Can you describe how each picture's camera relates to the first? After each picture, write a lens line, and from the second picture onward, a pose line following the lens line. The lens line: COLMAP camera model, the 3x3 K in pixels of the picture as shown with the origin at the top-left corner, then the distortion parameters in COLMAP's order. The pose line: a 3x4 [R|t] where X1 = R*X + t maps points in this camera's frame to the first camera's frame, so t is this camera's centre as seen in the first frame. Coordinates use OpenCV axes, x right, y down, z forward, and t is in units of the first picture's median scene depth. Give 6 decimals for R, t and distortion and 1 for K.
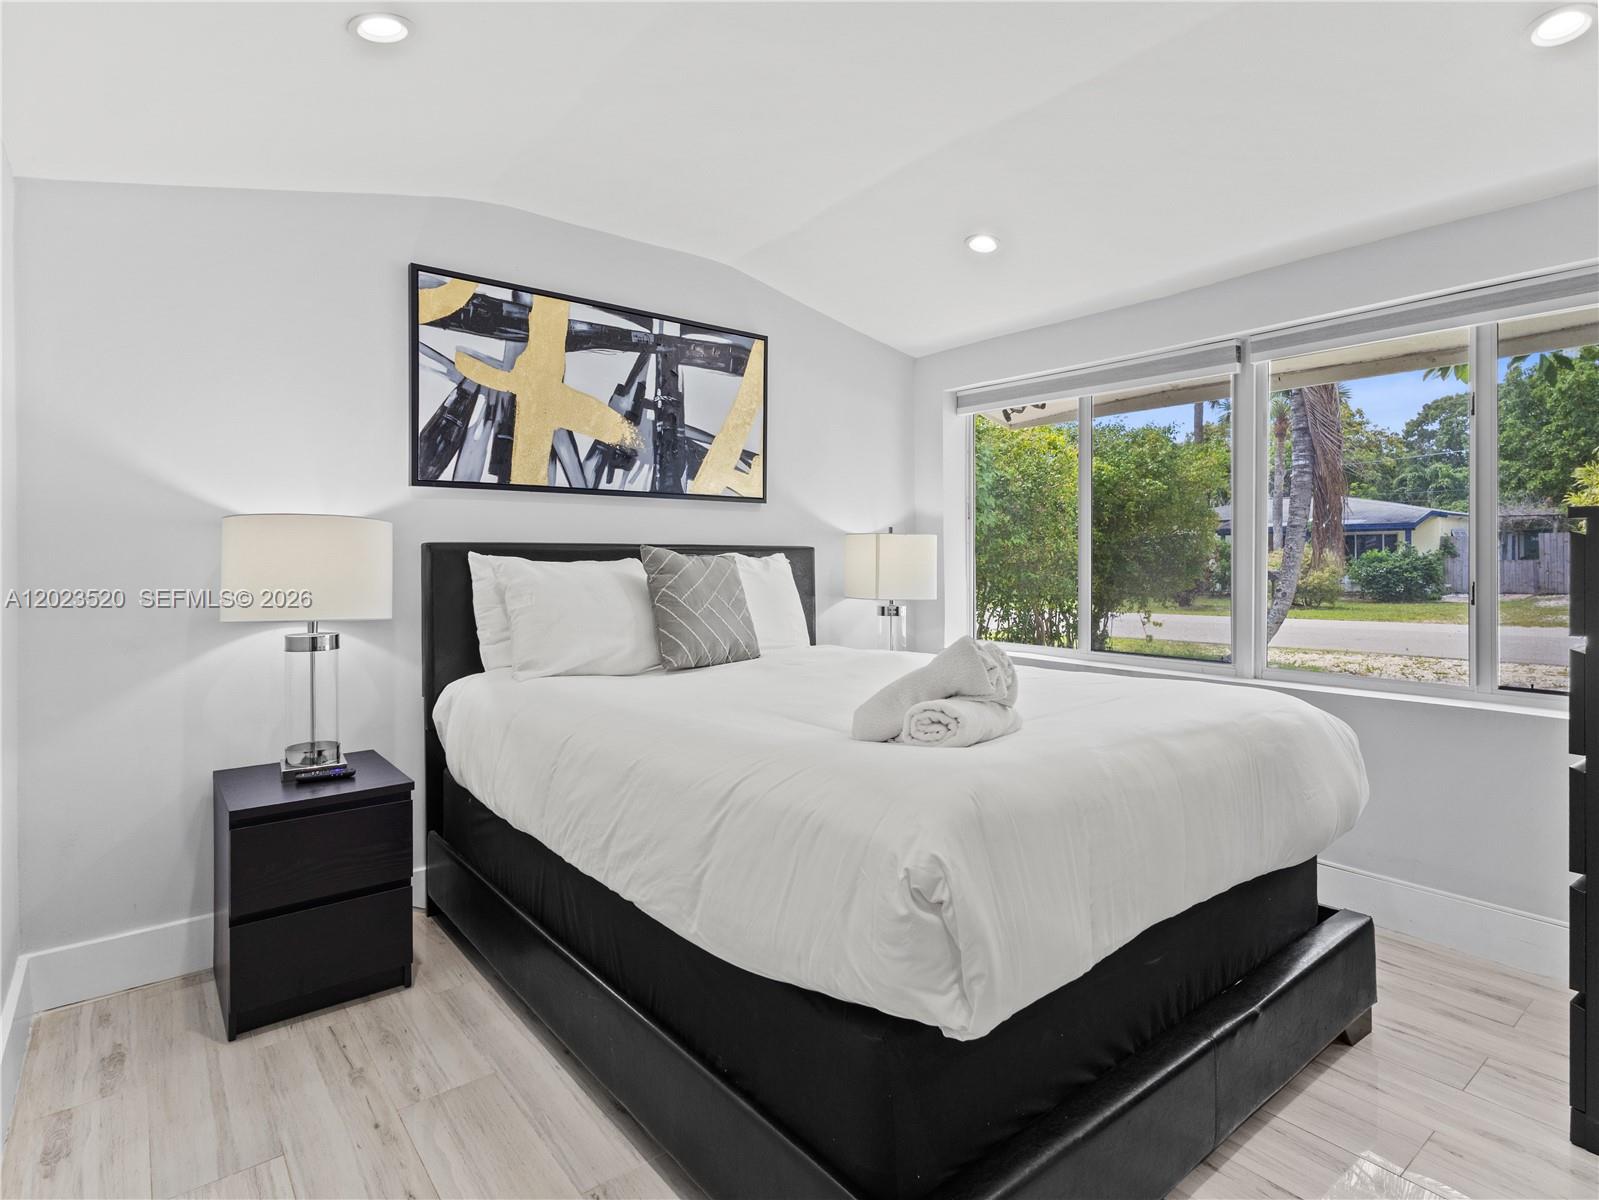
lens RADIAL K [[845.4, 0, 802.5], [0, 845.4, 553.5], [0, 0, 1]] dist [0.003593, 0.002560]
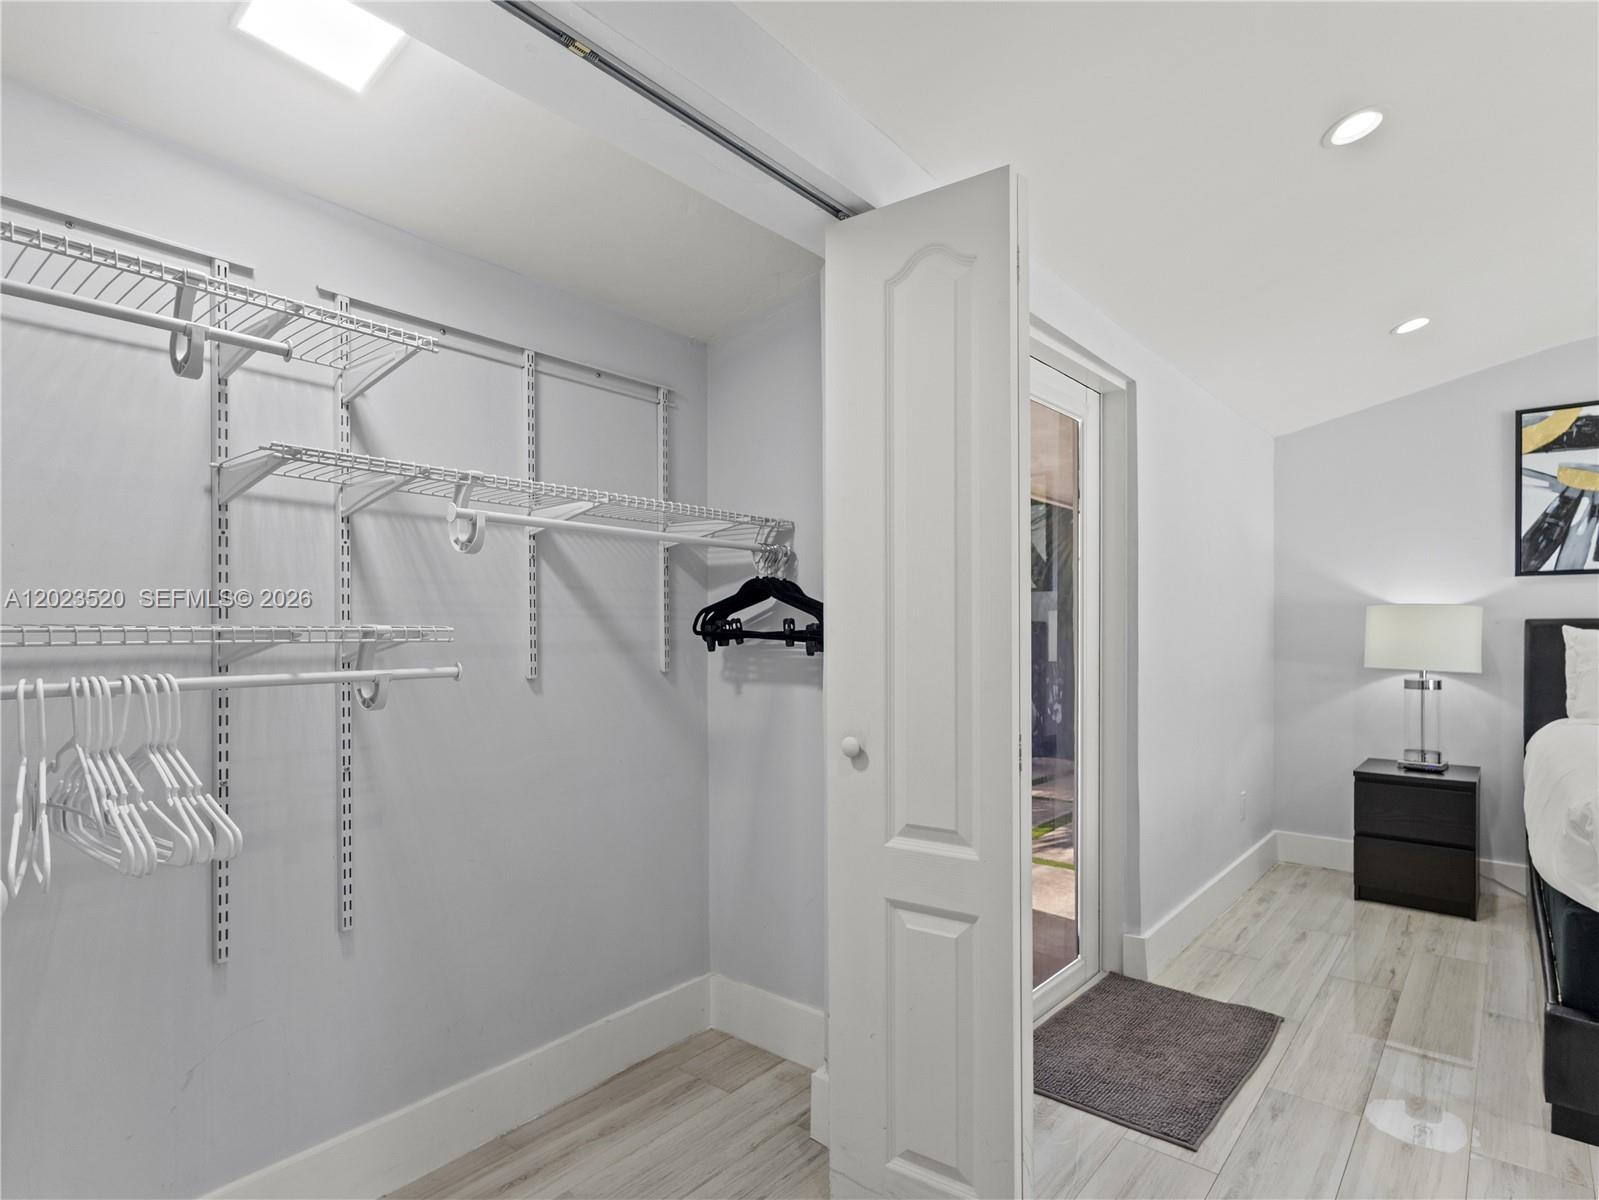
lens RADIAL K [[854.3, 0, 797.2], [0, 854.3, 635.8], [0, 0, 1]] dist [0.002341, 0.000935]
pose [[0.190379, 0.010703, -0.981652, 0.606938], [-0.000885, 0.999942, 0.010730, 0.000077], [0.981710, -0.001175, 0.190378, -0.347555]]
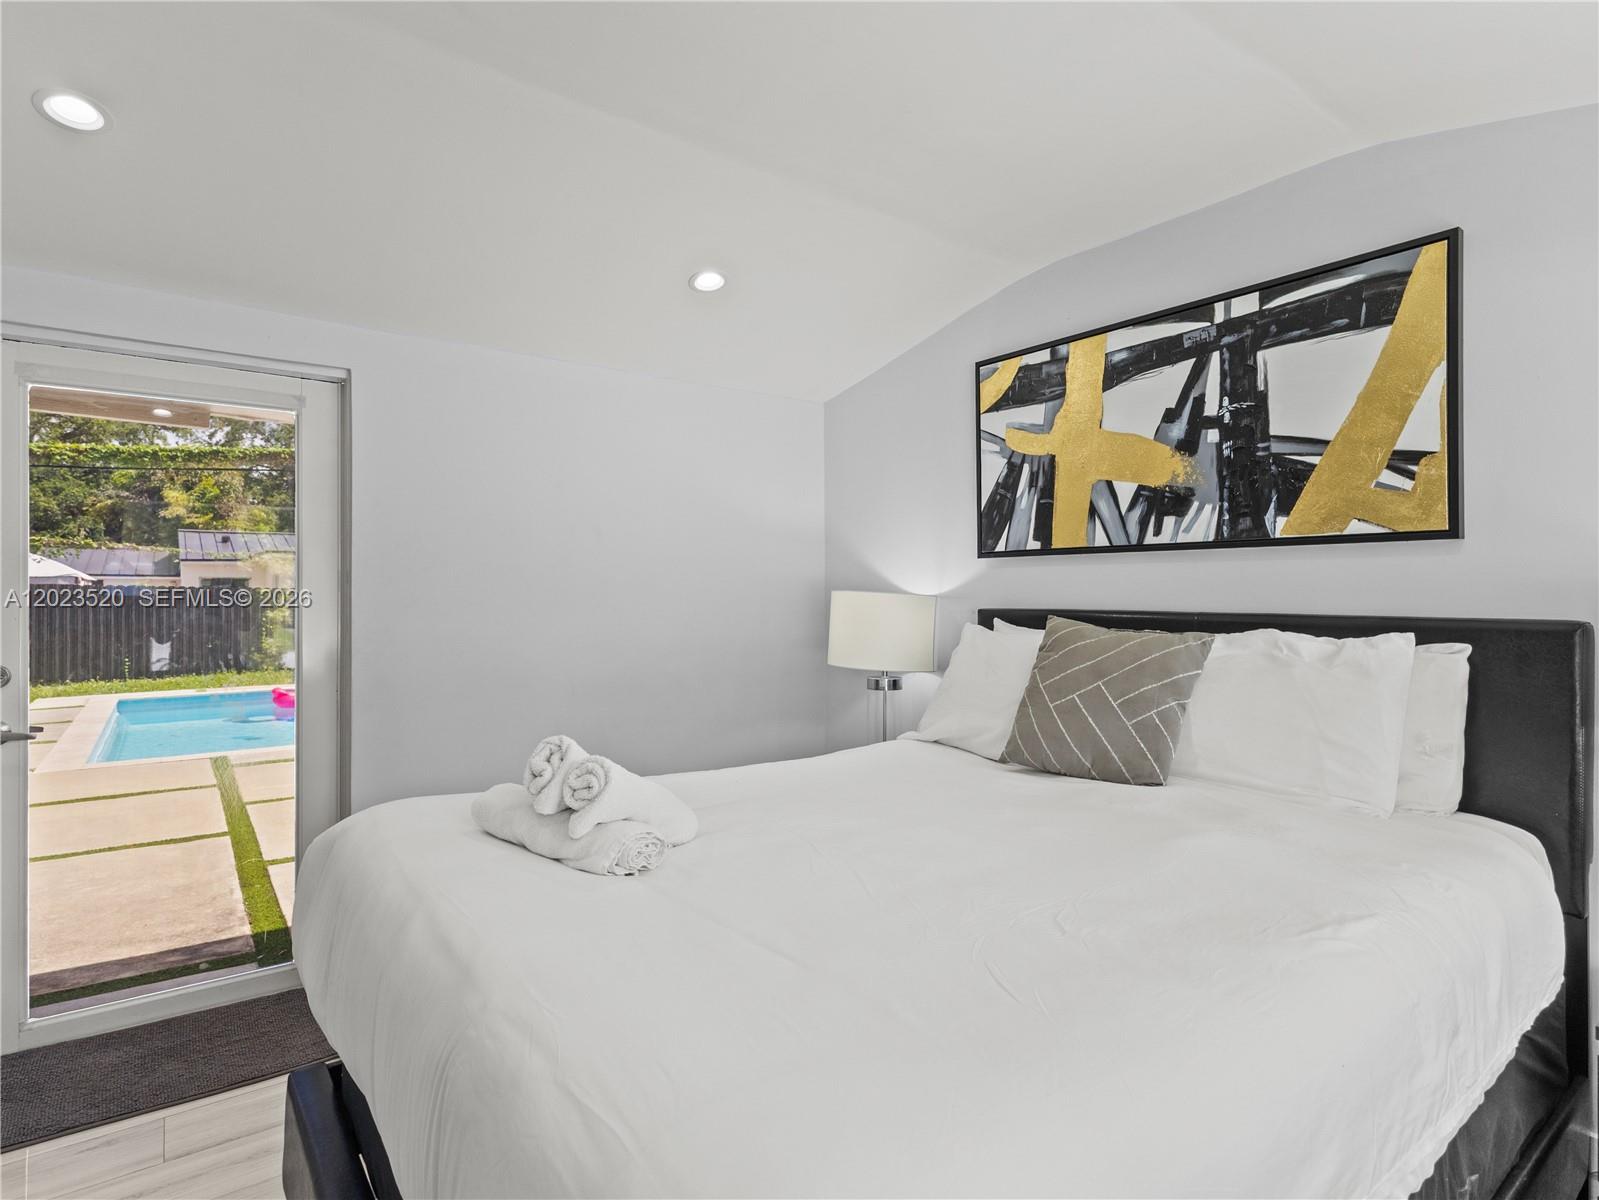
lens RADIAL K [[843.2, 0, 799.5], [0, 843.2, 600.0], [0, 0, 1]] dist [-0.001050, 0.000733]
pose [[-0.033925, 0.006874, -0.999401, 0.628715], [-0.000781, 0.999976, 0.006904, -0.029572], [0.999424, 0.001015, -0.033919, 0.742000]]
